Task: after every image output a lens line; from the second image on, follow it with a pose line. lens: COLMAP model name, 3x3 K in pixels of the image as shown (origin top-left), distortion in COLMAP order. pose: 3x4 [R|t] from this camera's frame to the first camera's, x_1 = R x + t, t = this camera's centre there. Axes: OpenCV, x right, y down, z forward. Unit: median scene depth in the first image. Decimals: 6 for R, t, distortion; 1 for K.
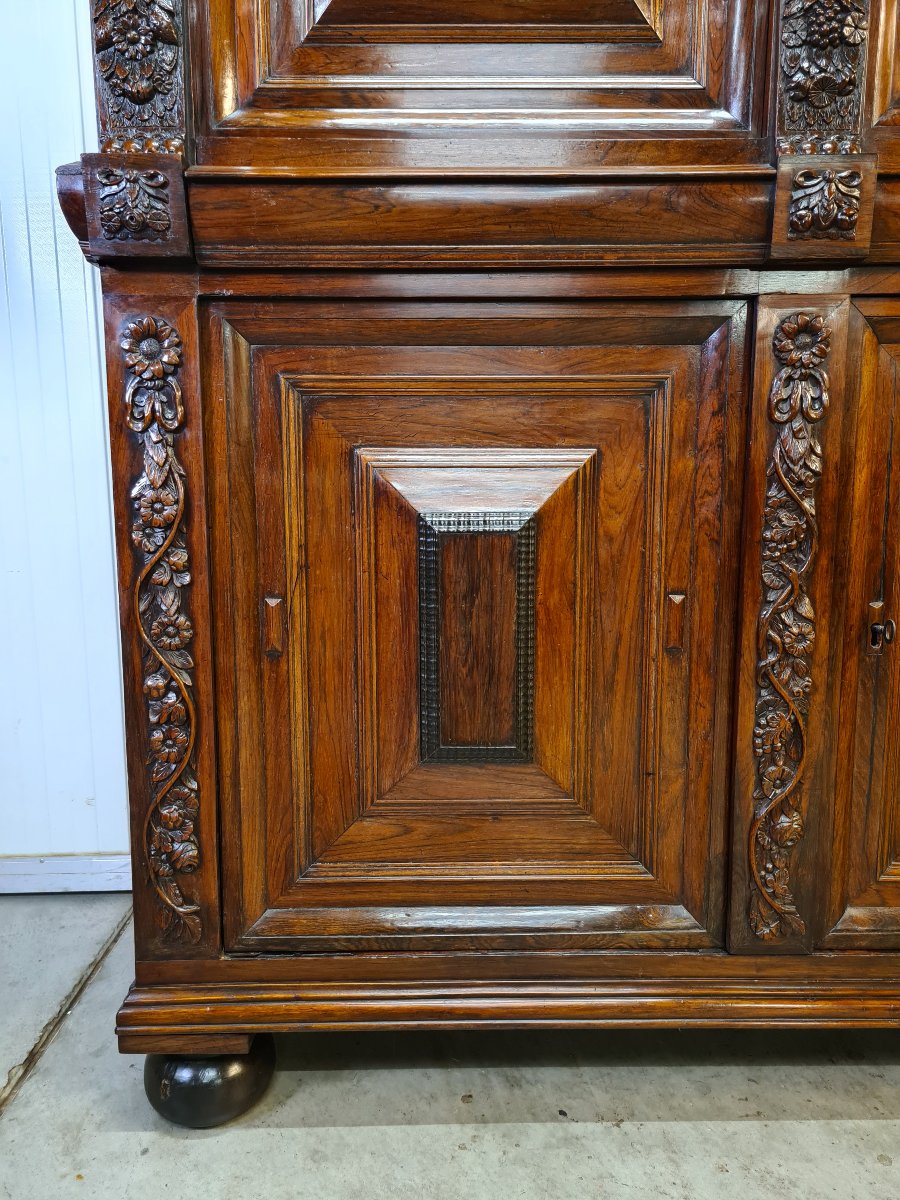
lens RADIAL K [[903.3, 0, 455.1], [0, 903.3, 600.6], [0, 0, 1]] dist [0.061716, -0.048057]
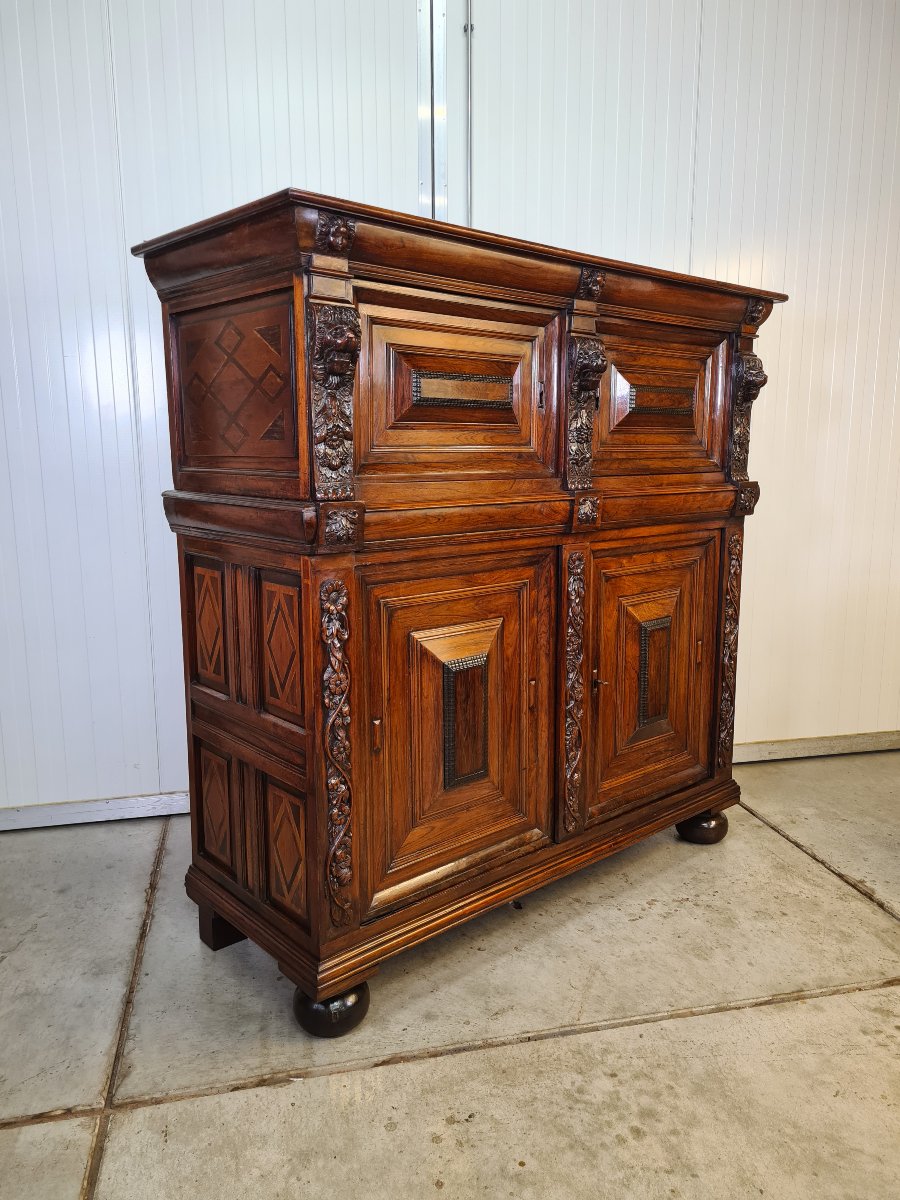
lens RADIAL K [[903.3, 0, 455.1], [0, 903.3, 600.6], [0, 0, 1]] dist [0.061716, -0.048057]
pose [[0.756735, -0.106631, 0.644967, -1.223965], [0.090935, 0.994185, 0.057673, -0.330060], [-0.647367, 0.015007, 0.762031, -0.476610]]
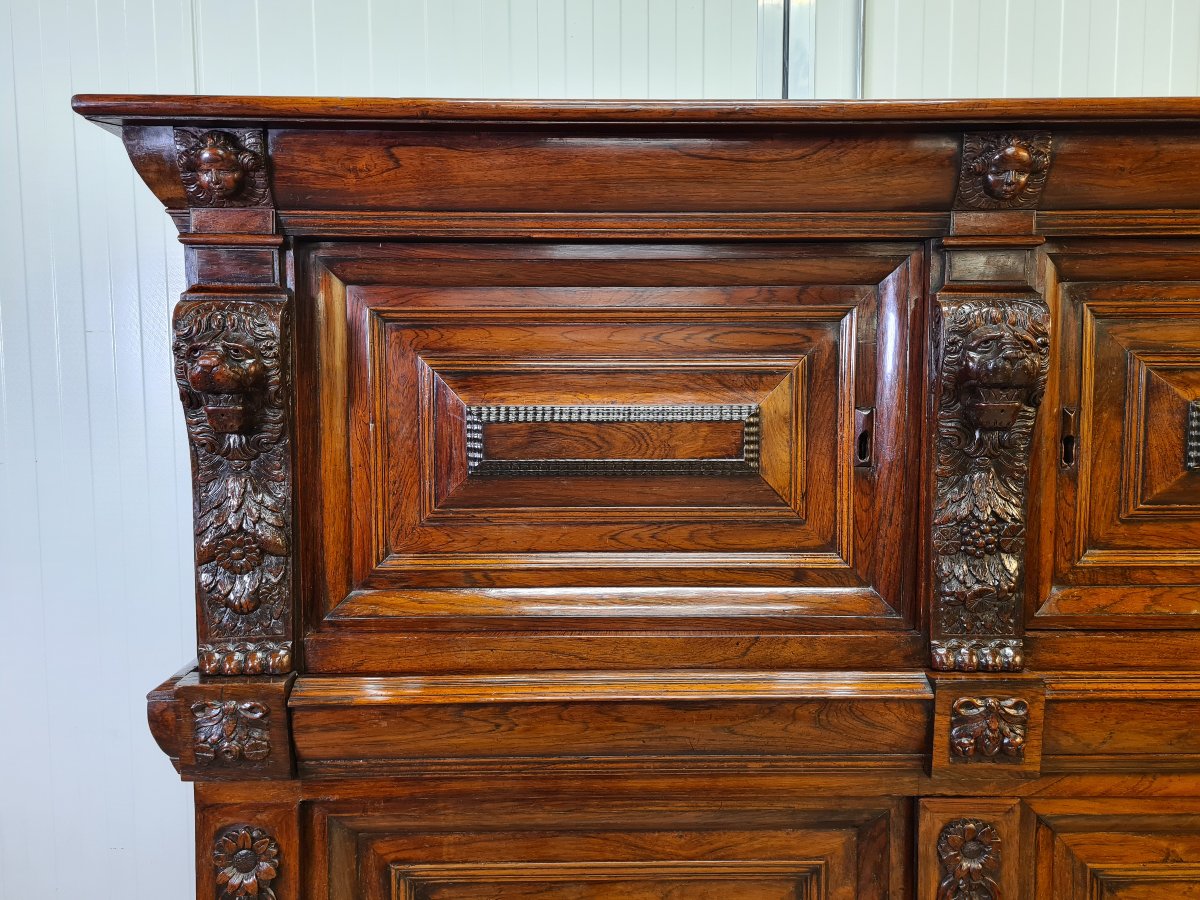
lens RADIAL K [[903.3, 0, 600.0], [0, 903.3, 450.0], [0, 0, 1]] dist [0.061716, -0.048057]
pose [[0.999989, -0.001529, -0.004385, 0.018940], [0.001182, 0.996955, -0.077966, -0.572612], [0.004491, 0.077960, 0.996946, 0.063534]]
